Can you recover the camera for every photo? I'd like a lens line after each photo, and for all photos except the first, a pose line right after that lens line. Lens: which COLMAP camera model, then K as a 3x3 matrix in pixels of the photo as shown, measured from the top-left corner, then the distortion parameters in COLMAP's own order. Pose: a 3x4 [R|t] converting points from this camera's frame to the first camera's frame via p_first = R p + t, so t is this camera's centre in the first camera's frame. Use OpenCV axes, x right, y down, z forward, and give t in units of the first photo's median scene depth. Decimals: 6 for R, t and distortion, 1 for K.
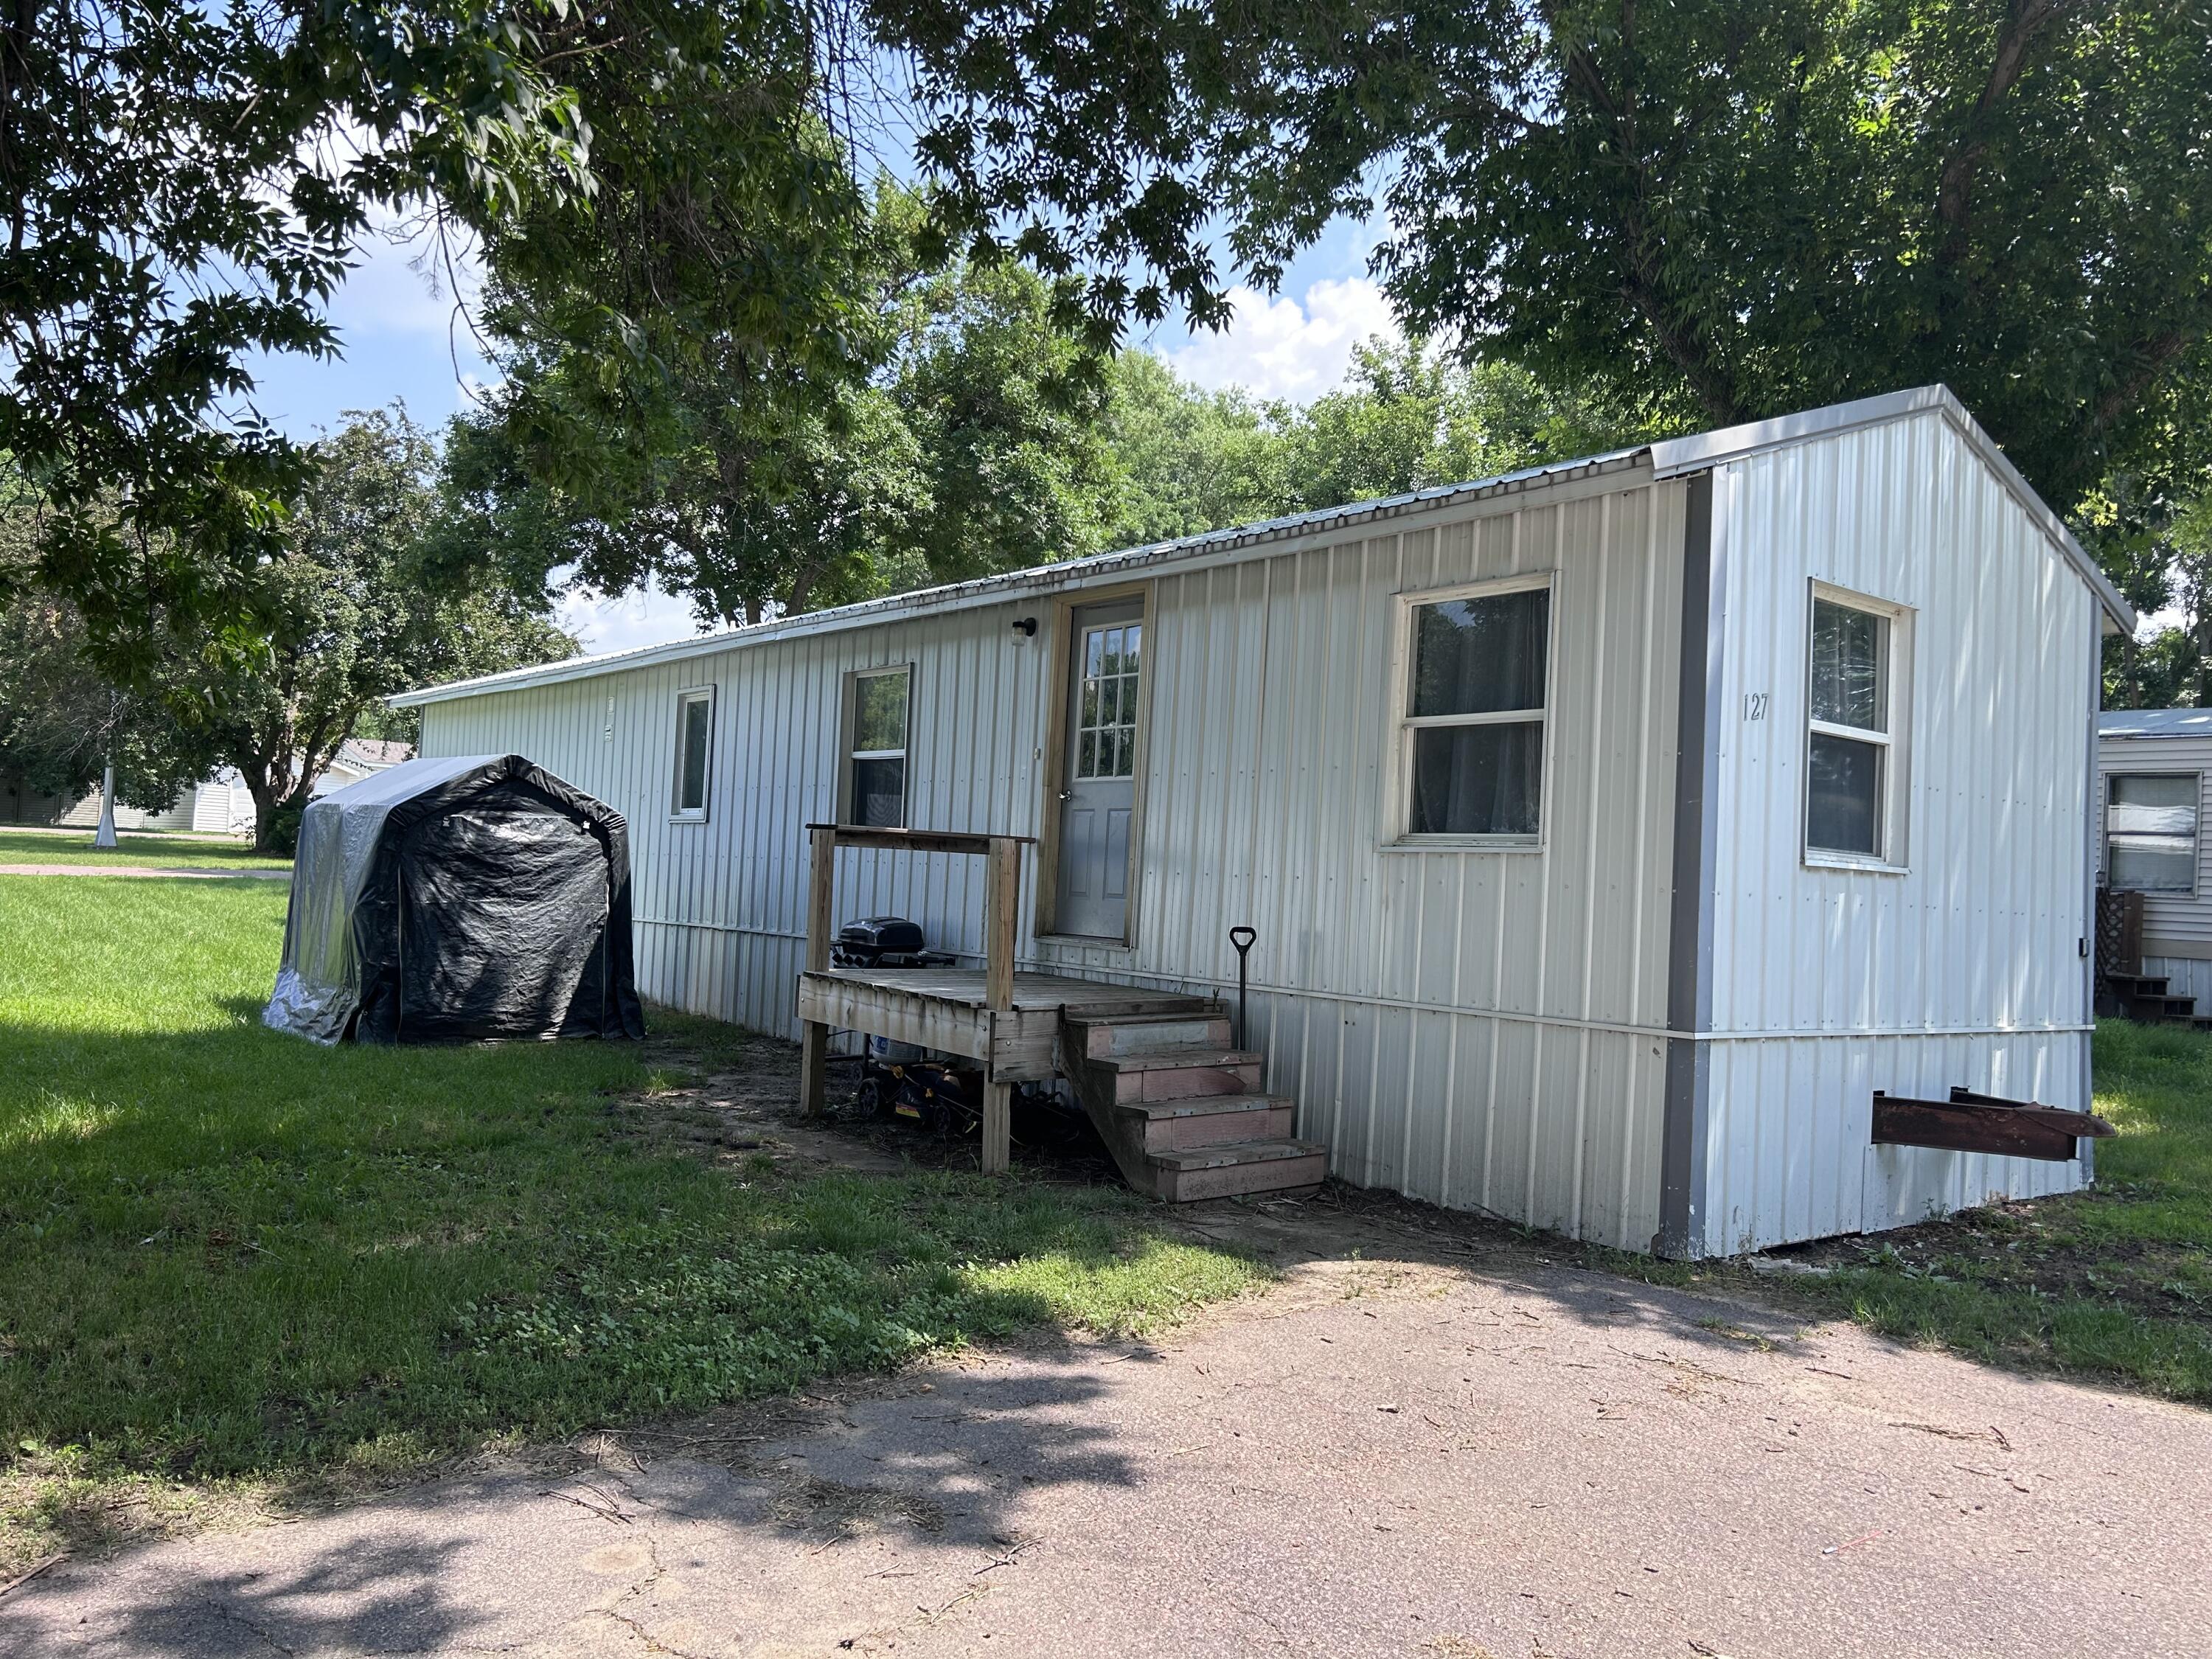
lens RADIAL K [[1657.0, 0, 1112.4], [0, 1657.0, 822.0], [0, 0, 1]] dist [0.056317, -0.068468]
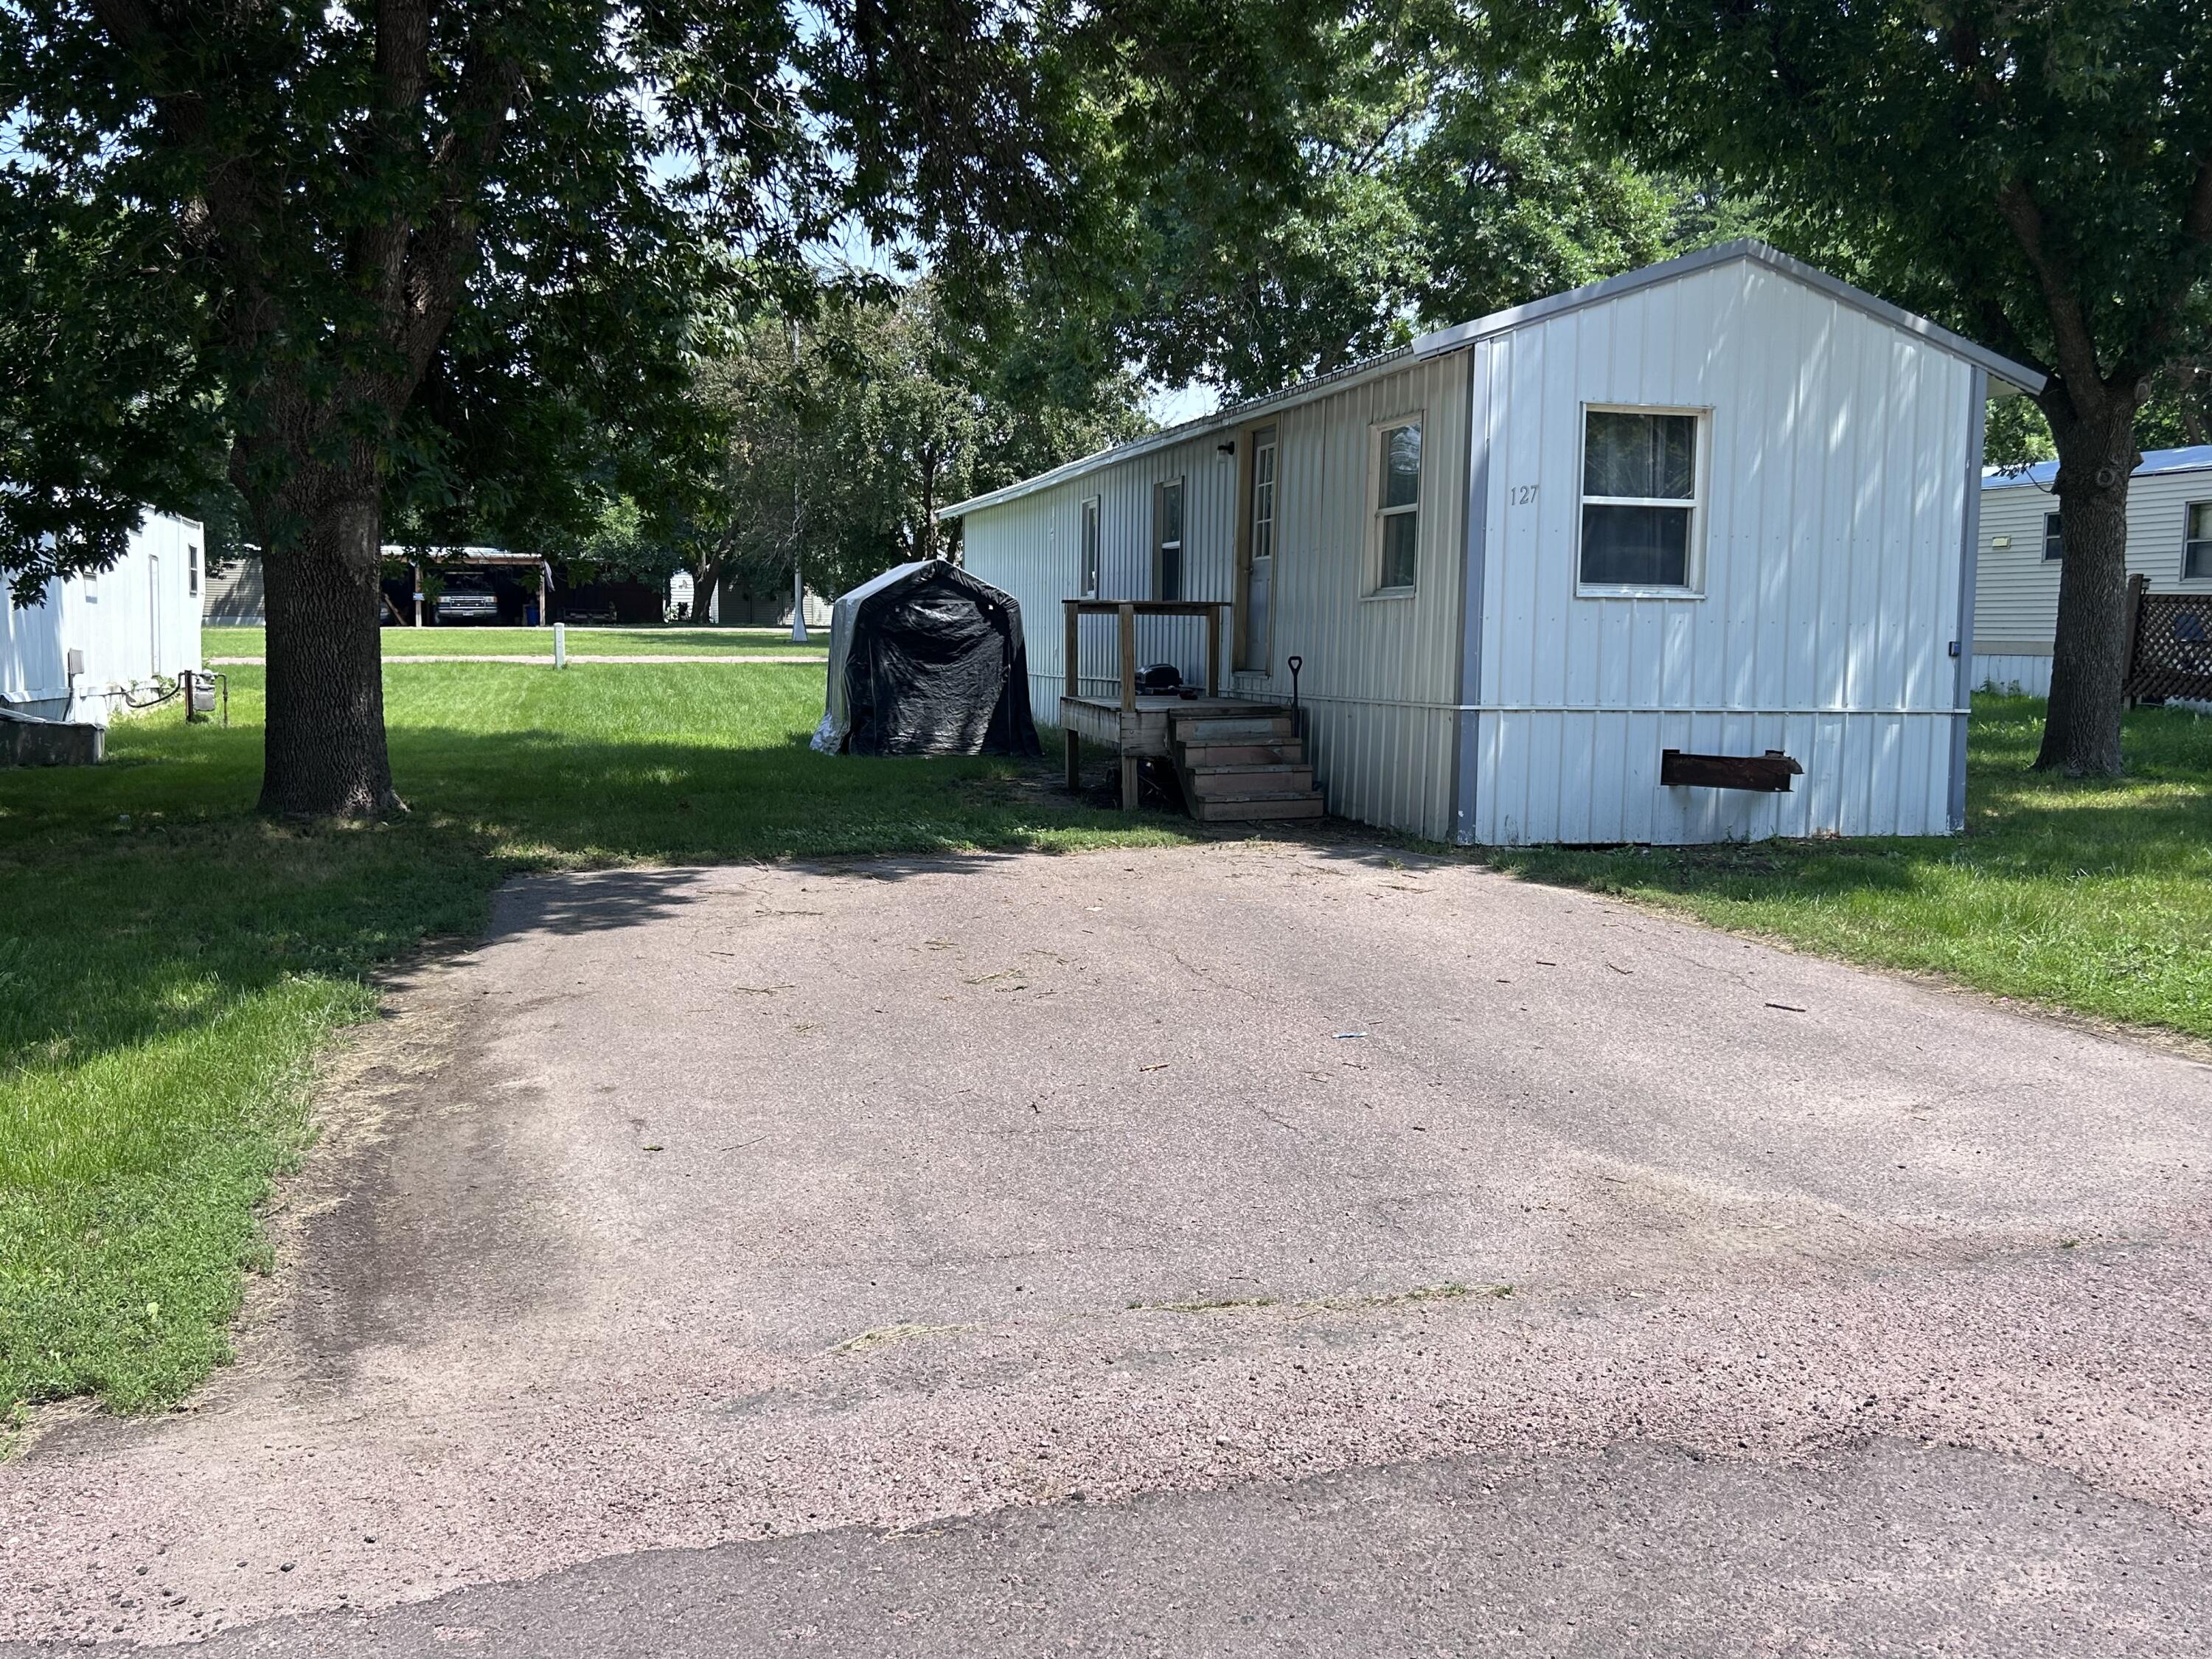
lens RADIAL K [[2014.3, 0, 1096.5], [0, 2014.3, 835.7], [0, 0, 1]] dist [0.016254, 0.000000]
pose [[0.904050, 0.001550, -0.427424, 0.619440], [0.050384, 0.992635, 0.110168, 0.013467], [0.424447, -0.121133, 0.897314, -0.654969]]
